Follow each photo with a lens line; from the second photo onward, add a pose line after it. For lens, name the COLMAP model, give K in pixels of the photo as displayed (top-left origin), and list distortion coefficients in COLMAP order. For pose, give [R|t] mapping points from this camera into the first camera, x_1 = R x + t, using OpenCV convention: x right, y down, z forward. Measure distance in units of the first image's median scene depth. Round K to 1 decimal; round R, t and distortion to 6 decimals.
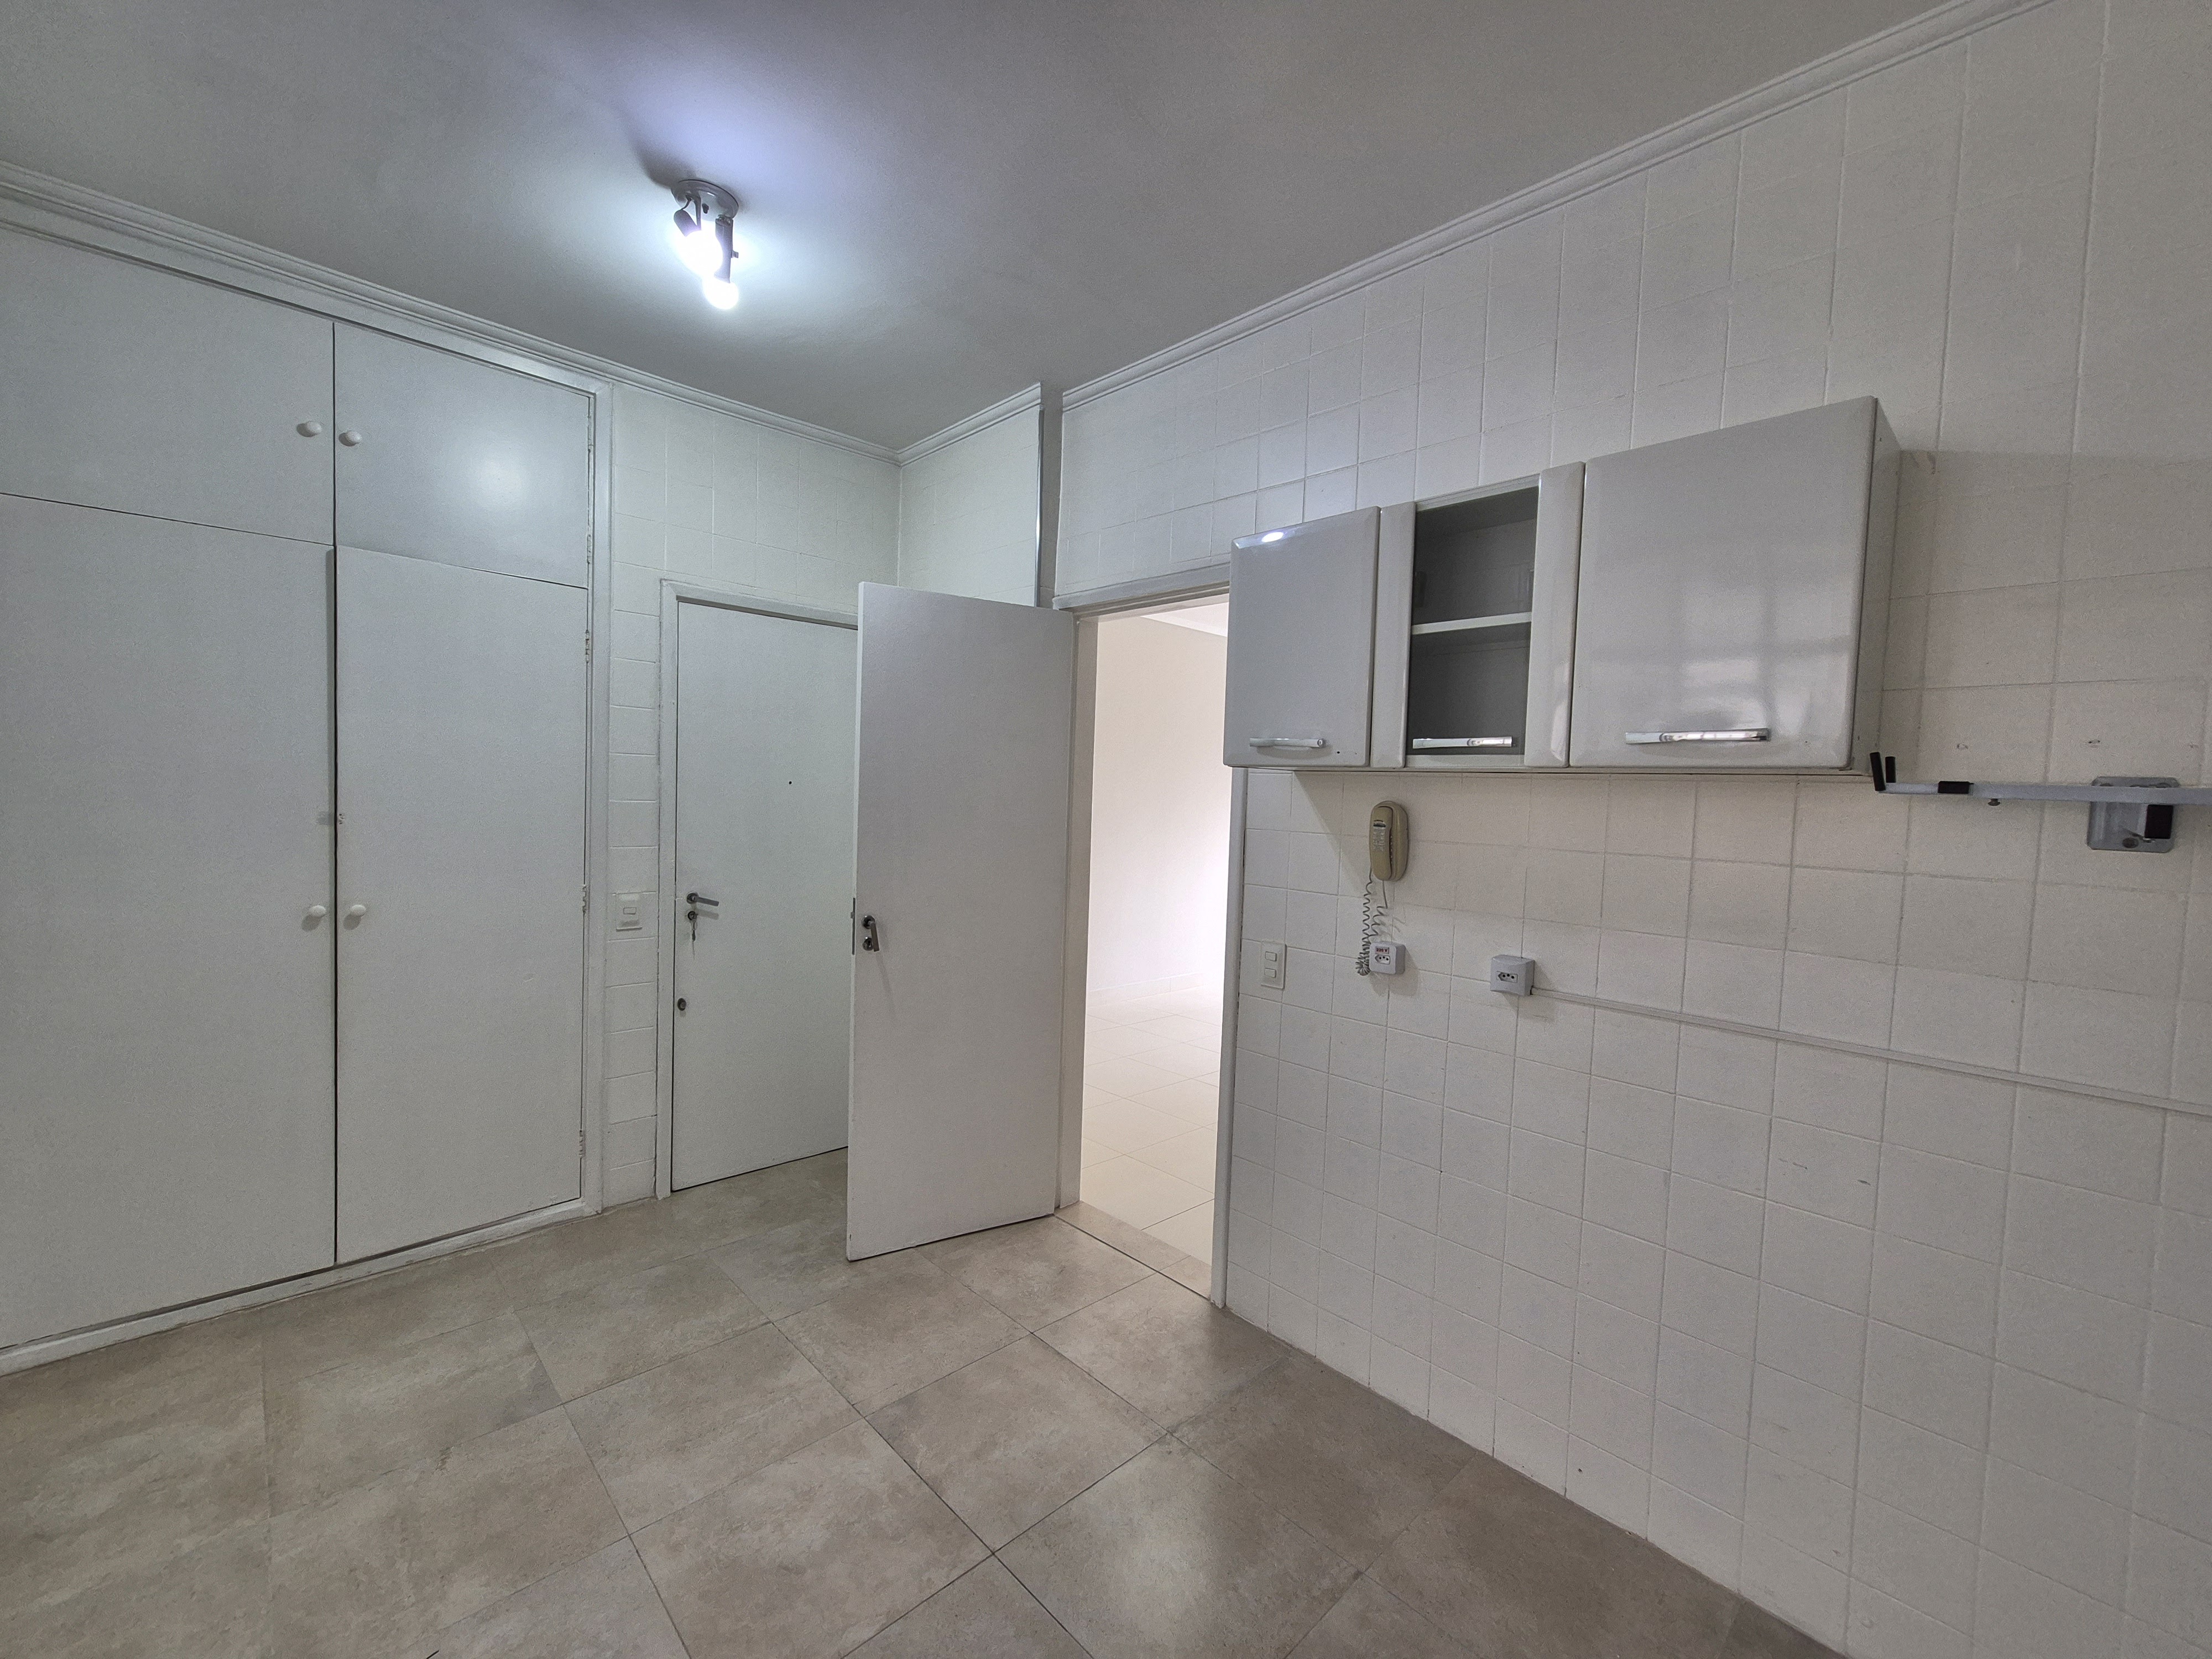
lens RADIAL K [[901.5, 0, 1110.2], [0, 901.5, 831.6], [0, 0, 1]] dist [-0.002993, 0.002504]
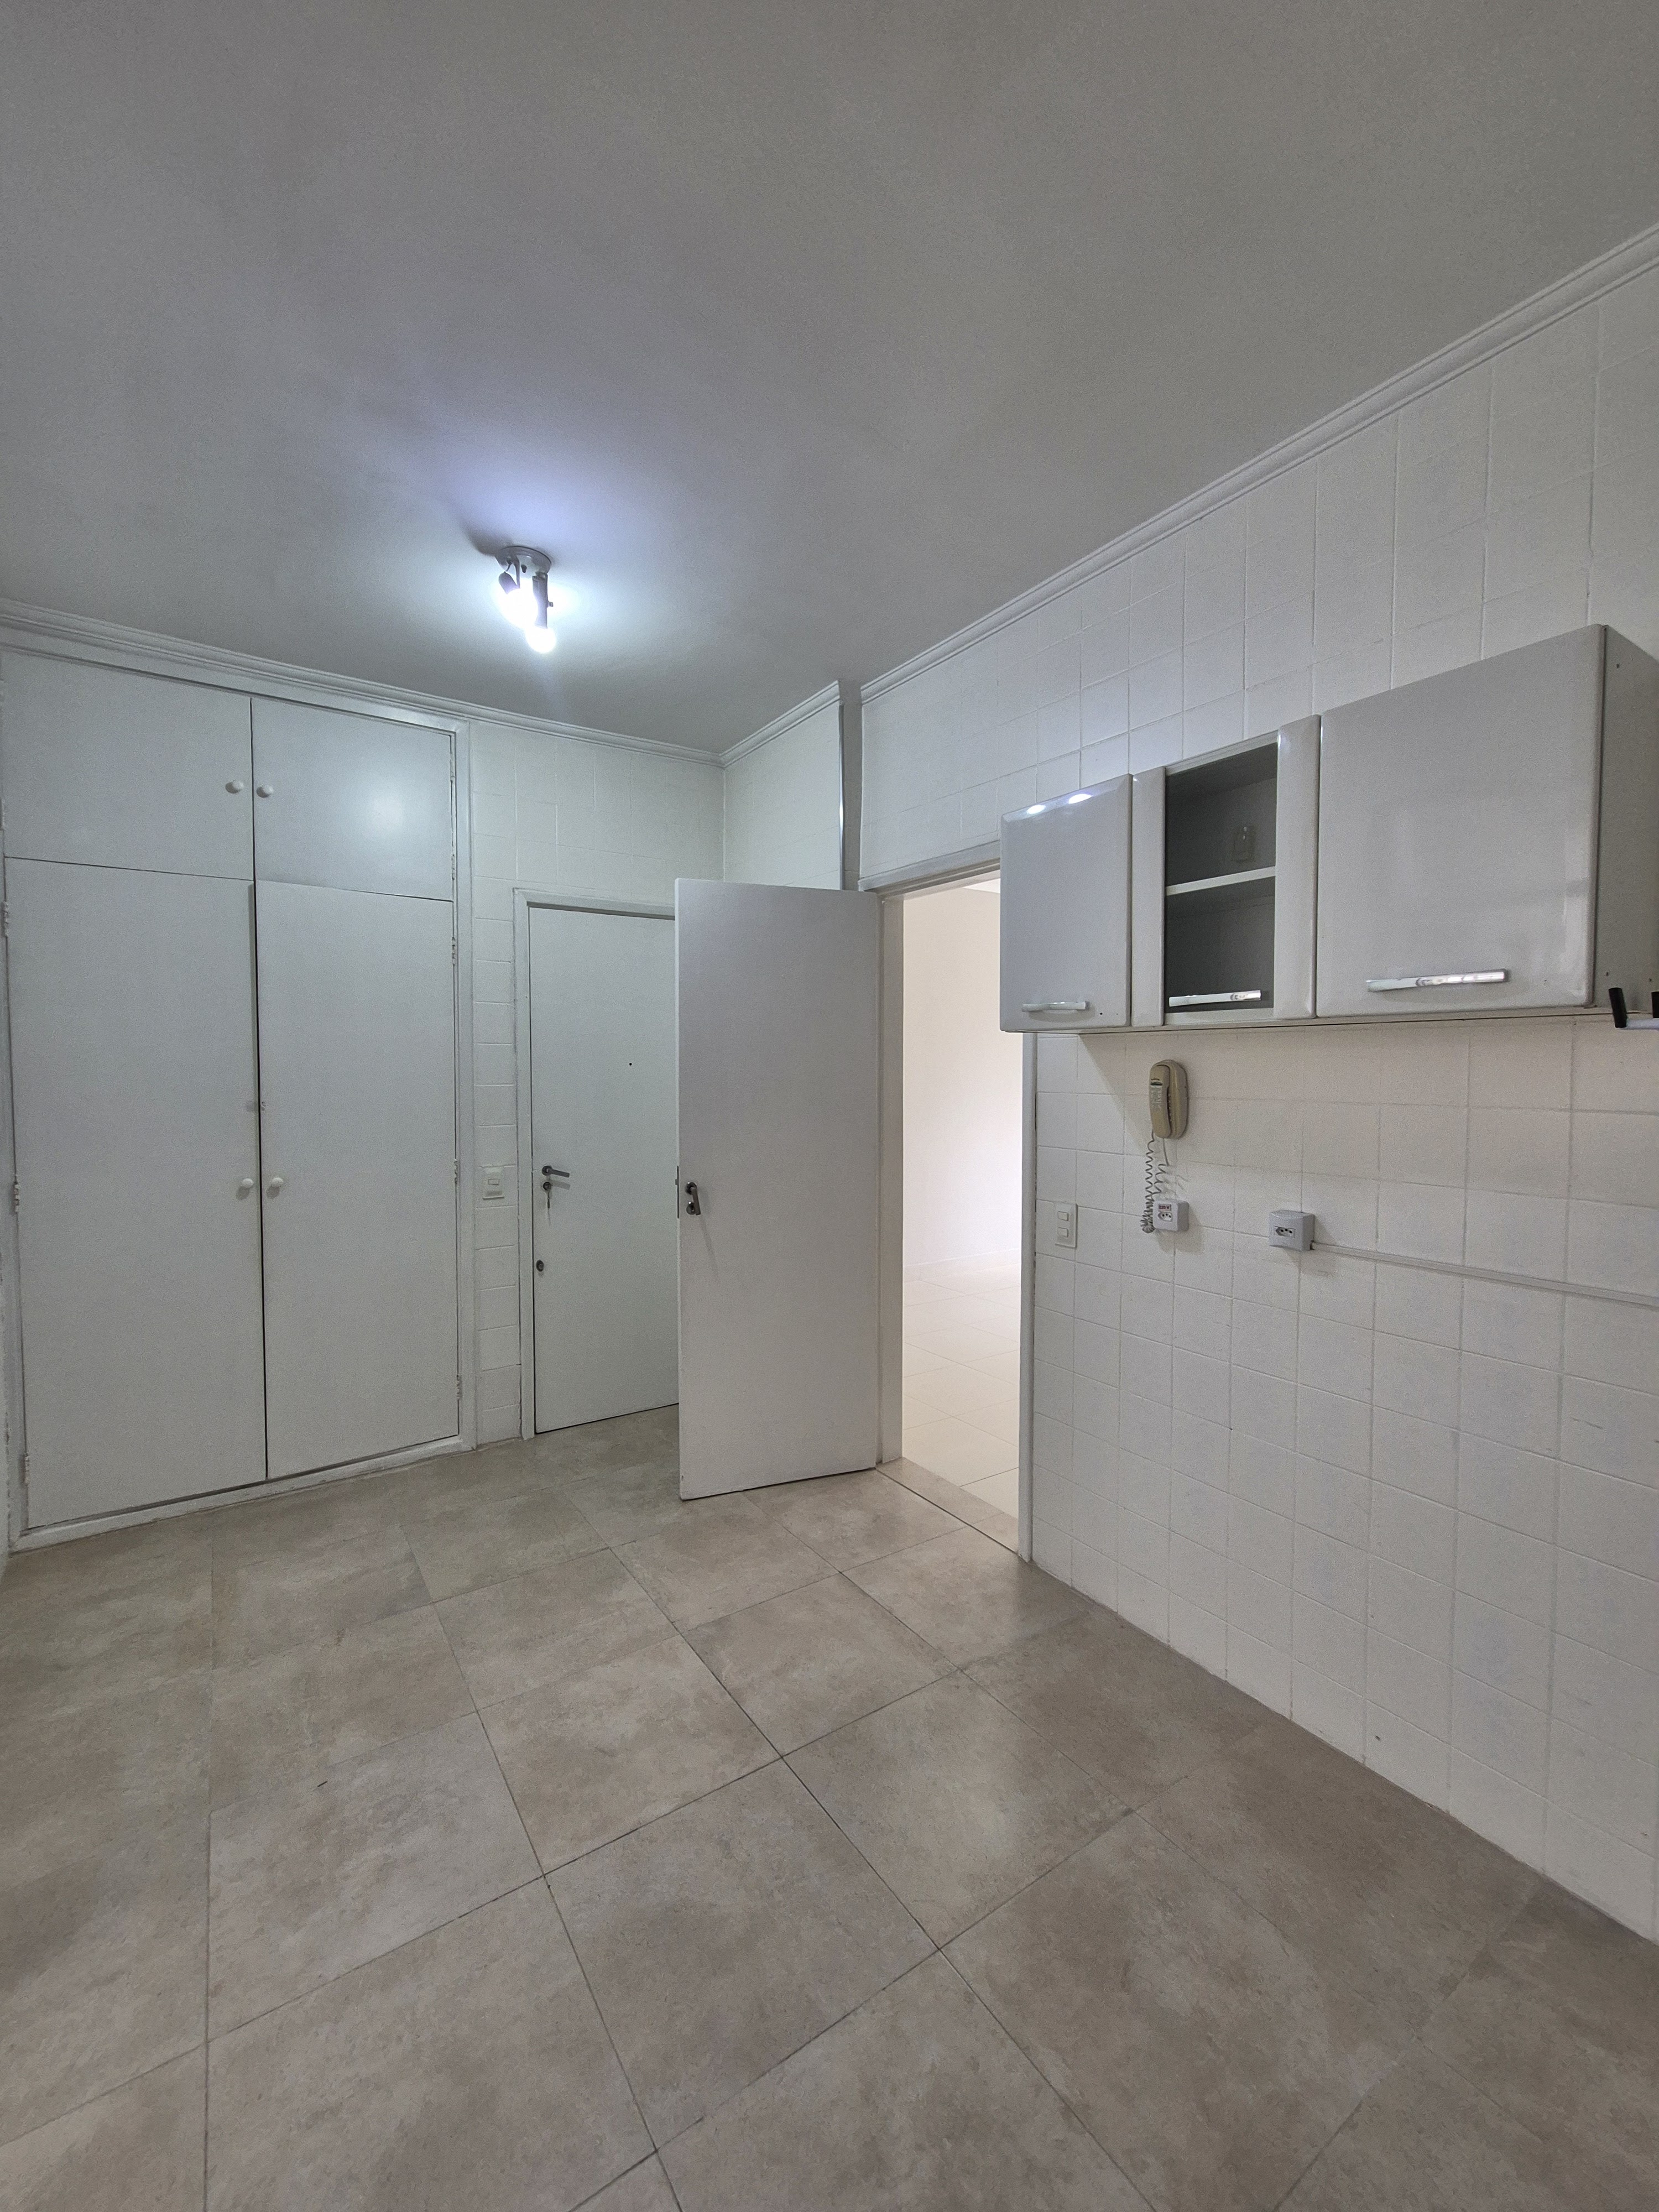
lens RADIAL K [[901.5, 0, 824.2], [0, 901.5, 1097.7], [0, 0, 1]] dist [-0.002993, 0.002504]
pose [[0.984350, -0.028523, -0.173903, 0.103461], [0.026359, 0.999544, -0.014738, 0.013225], [0.174244, 0.009923, 0.984653, -0.060512]]
